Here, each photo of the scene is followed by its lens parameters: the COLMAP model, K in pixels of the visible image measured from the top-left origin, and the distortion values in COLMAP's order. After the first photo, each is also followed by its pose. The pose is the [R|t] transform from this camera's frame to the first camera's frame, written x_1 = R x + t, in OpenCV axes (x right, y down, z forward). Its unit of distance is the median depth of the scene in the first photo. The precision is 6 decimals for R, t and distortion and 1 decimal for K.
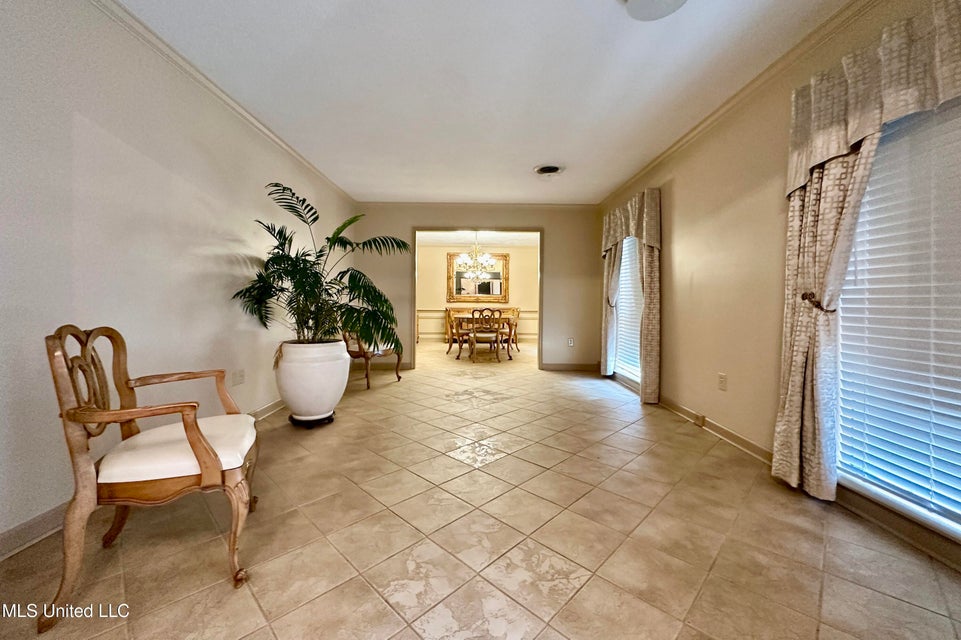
lens RADIAL K [[382.5, 0, 477.9], [0, 382.5, 301.7], [0, 0, 1]] dist [-0.004292, -0.000563]
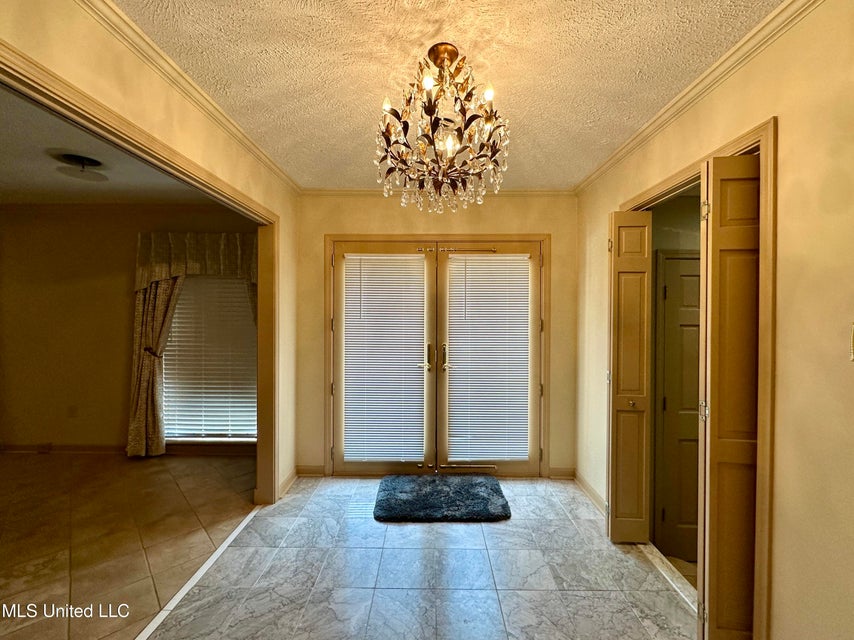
lens RADIAL K [[347.6, 0, 425.9], [0, 347.6, 316.4], [0, 0, 1]] dist [-0.003409, 0.000112]
pose [[0.017894, -0.010245, 0.999787, -0.792806], [-0.002807, 0.999943, 0.010297, -0.198863], [-0.999836, -0.002991, 0.017865, -0.369857]]
